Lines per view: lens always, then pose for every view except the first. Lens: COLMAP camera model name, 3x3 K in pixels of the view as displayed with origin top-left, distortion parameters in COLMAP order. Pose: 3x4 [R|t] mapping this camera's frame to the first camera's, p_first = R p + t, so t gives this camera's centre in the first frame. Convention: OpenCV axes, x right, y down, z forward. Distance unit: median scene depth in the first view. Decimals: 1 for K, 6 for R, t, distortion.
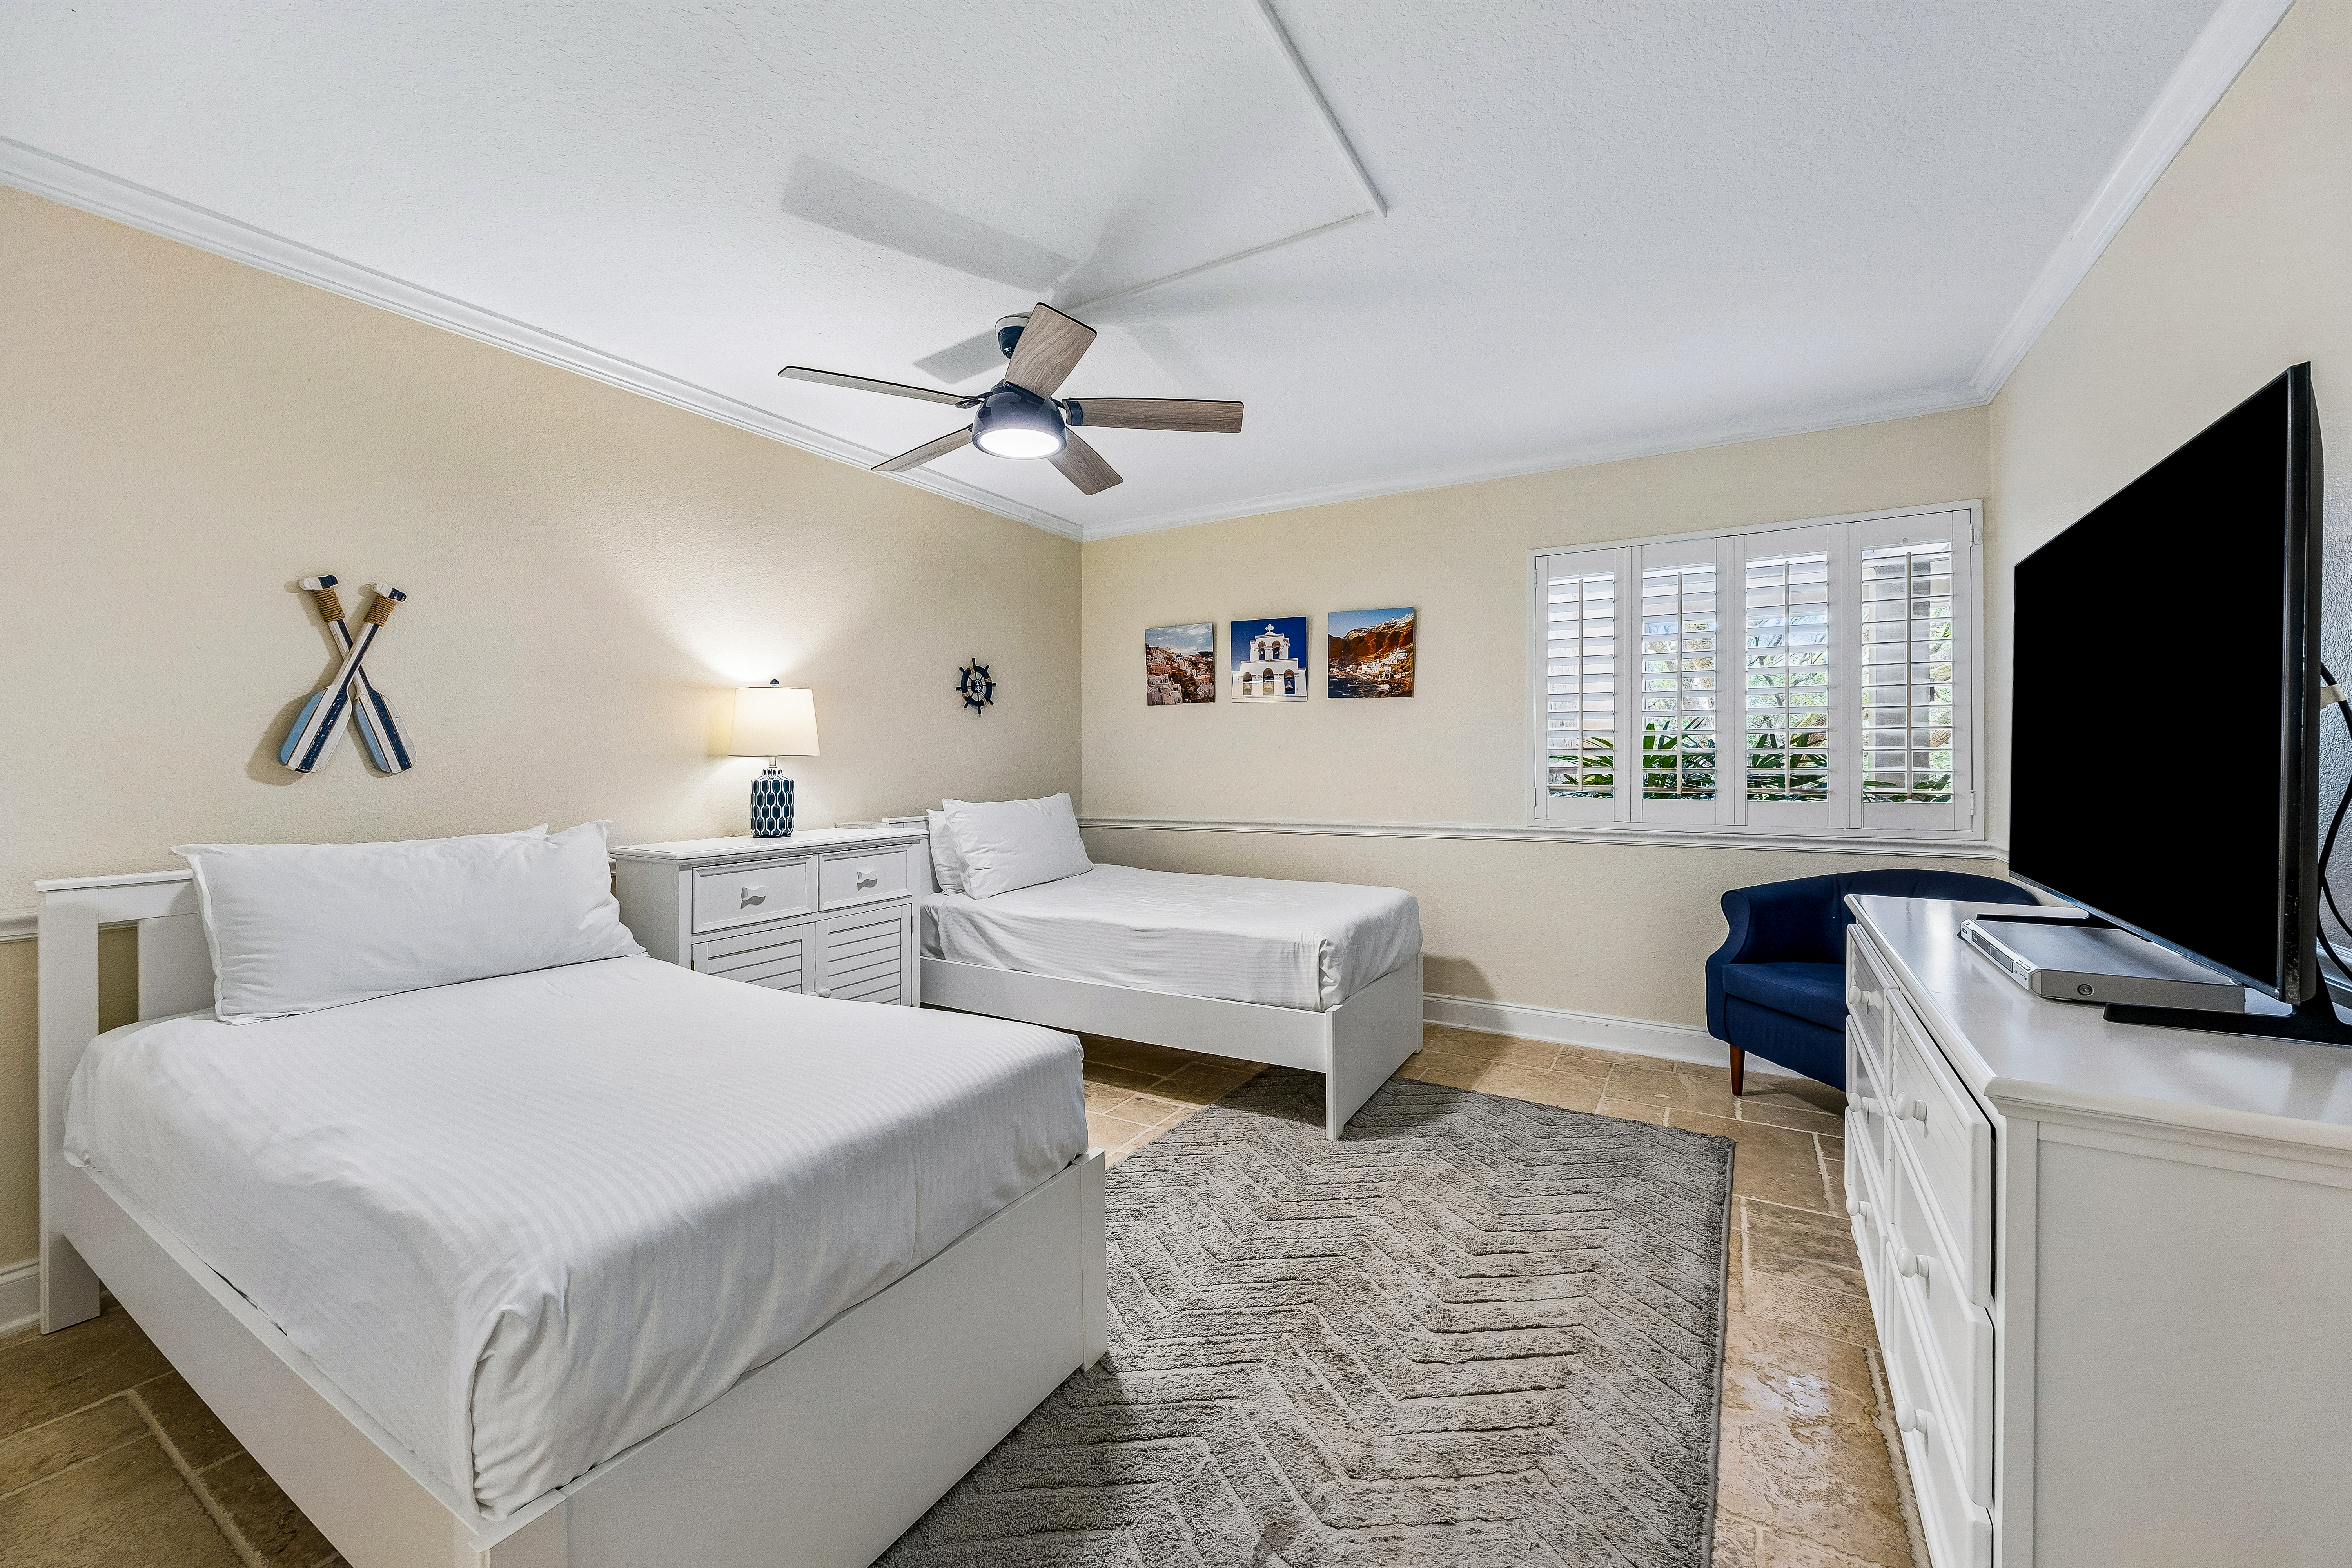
lens RADIAL K [[913.0, 0, 1168.7], [0, 913.0, 787.0], [0, 0, 1]] dist [0.000988, 0.000083]
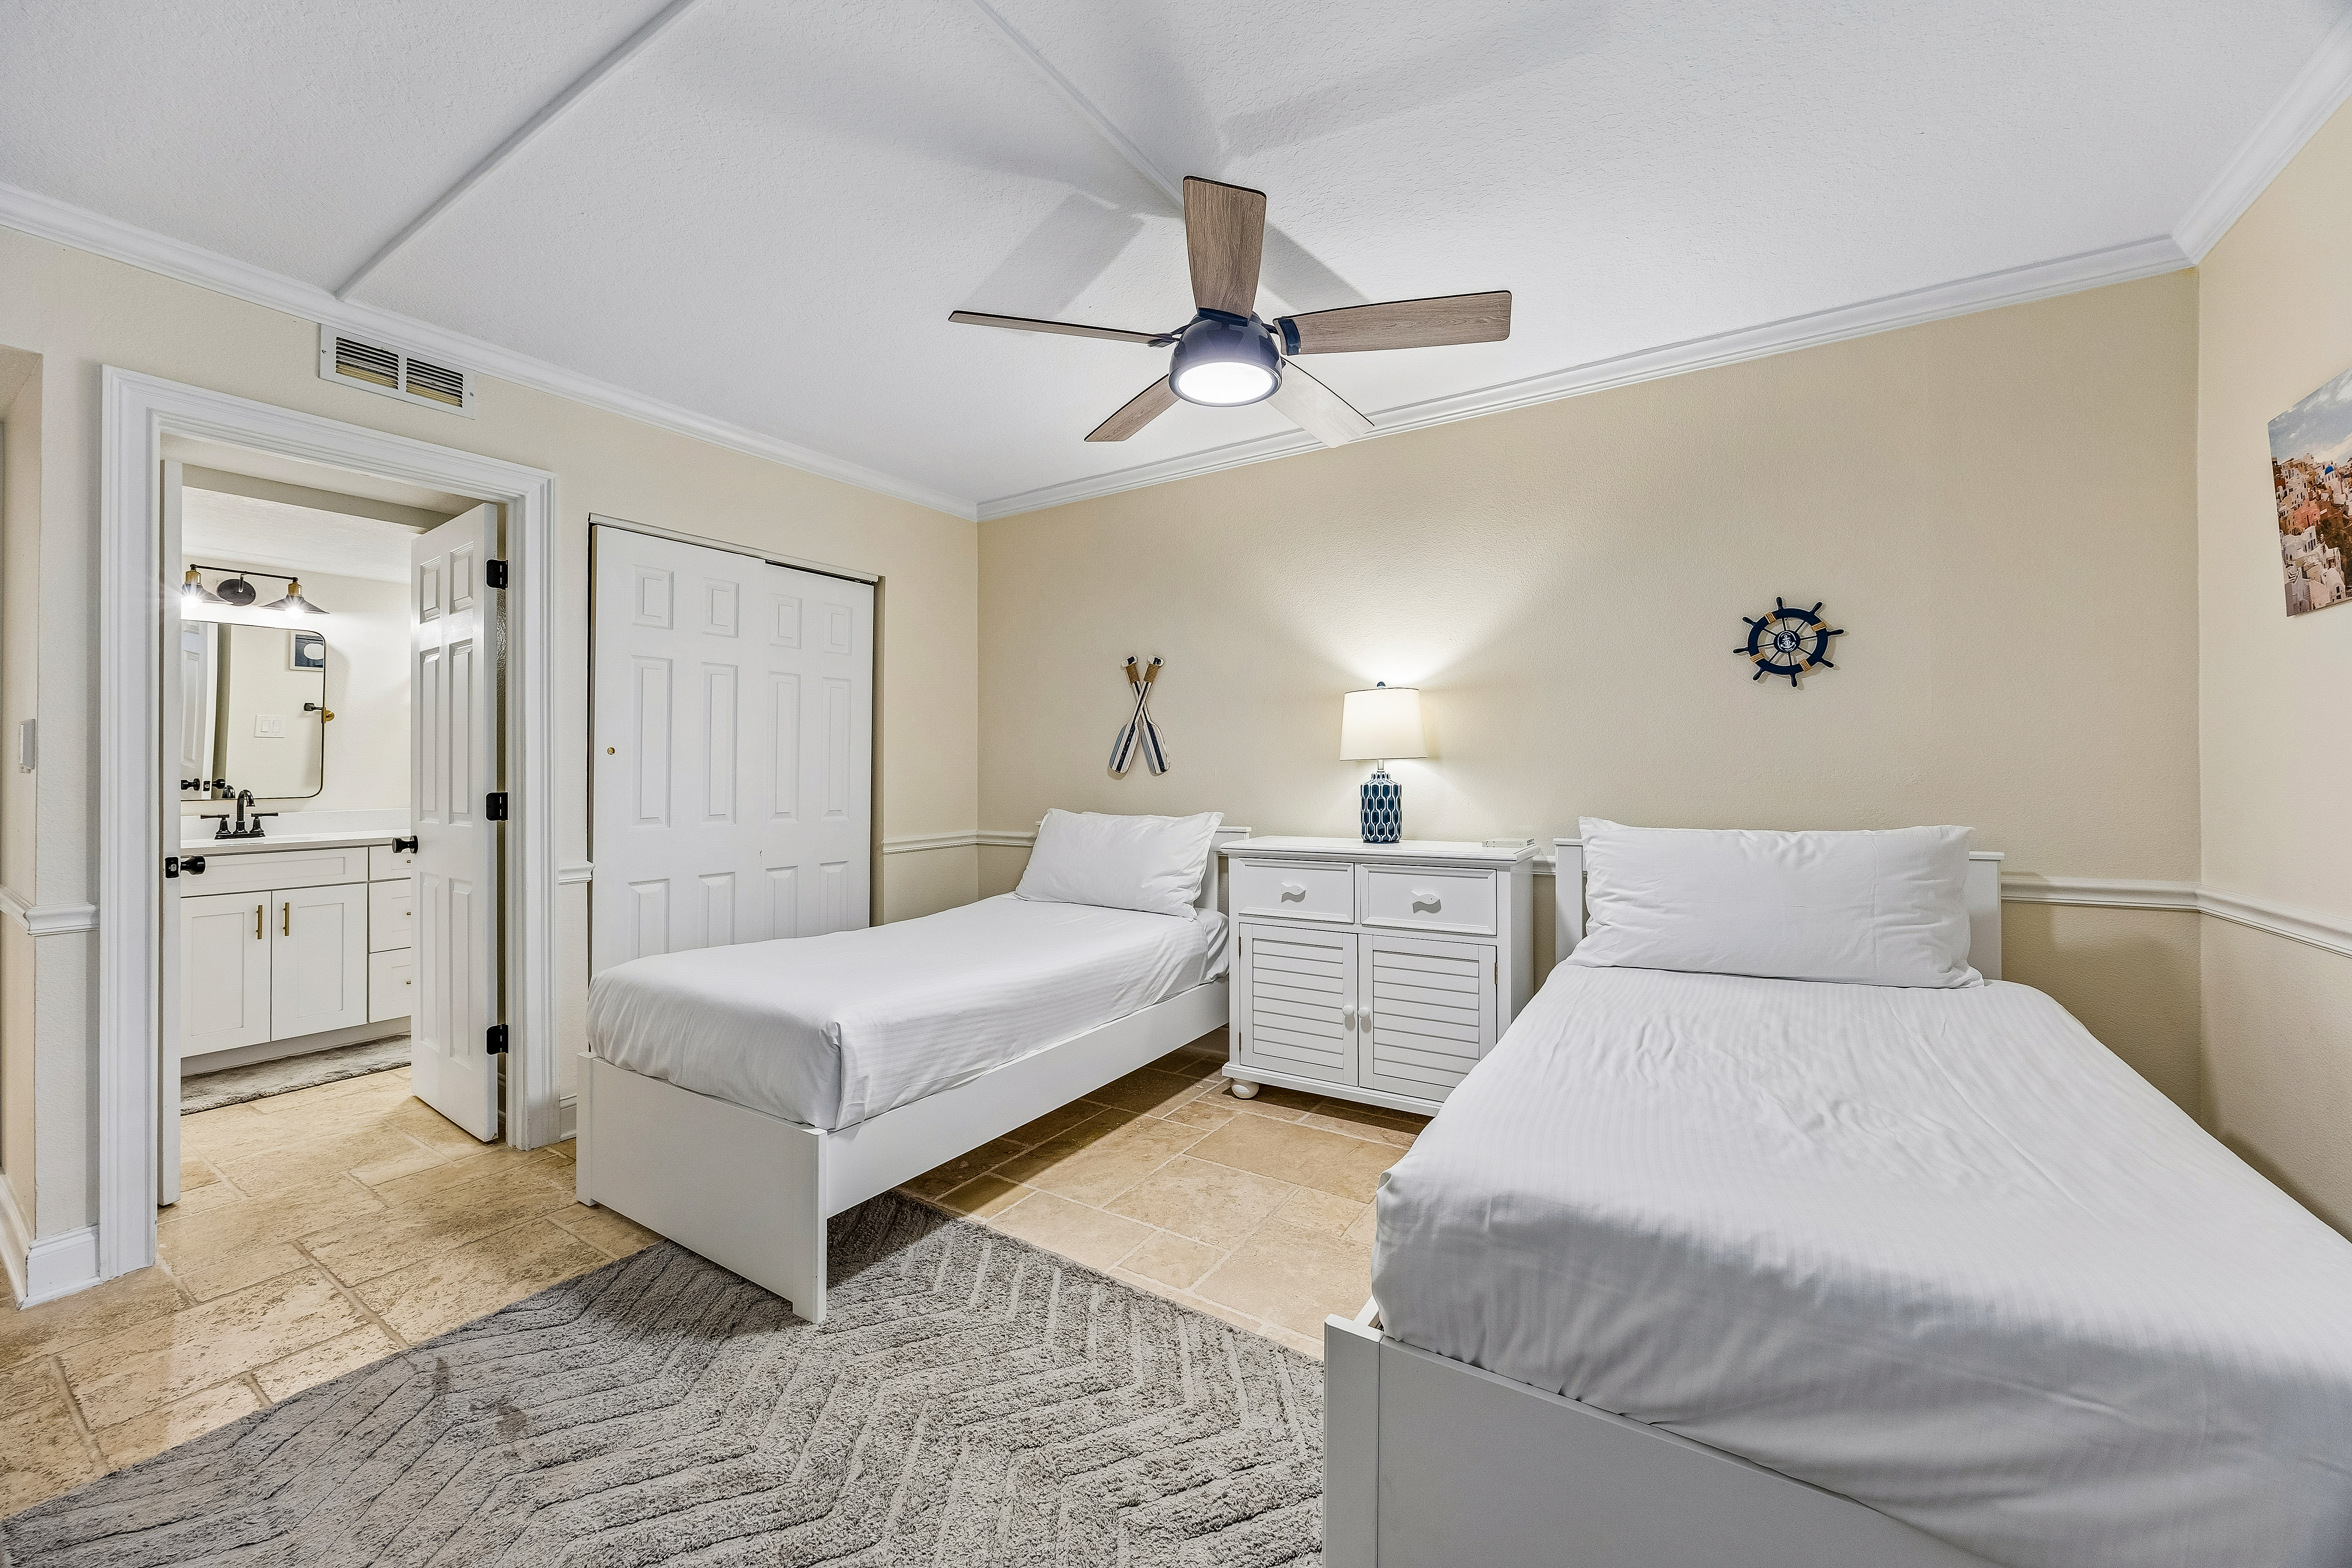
lens RADIAL K [[905.4, 0, 1173.7], [0, 905.4, 771.3], [0, 0, 1]] dist [-0.003303, -0.000320]
pose [[-0.023605, 0.007259, -0.999695, 0.535650], [-0.023501, 0.999693, 0.007814, -0.023716], [0.999445, 0.023678, -0.023427, 0.790785]]
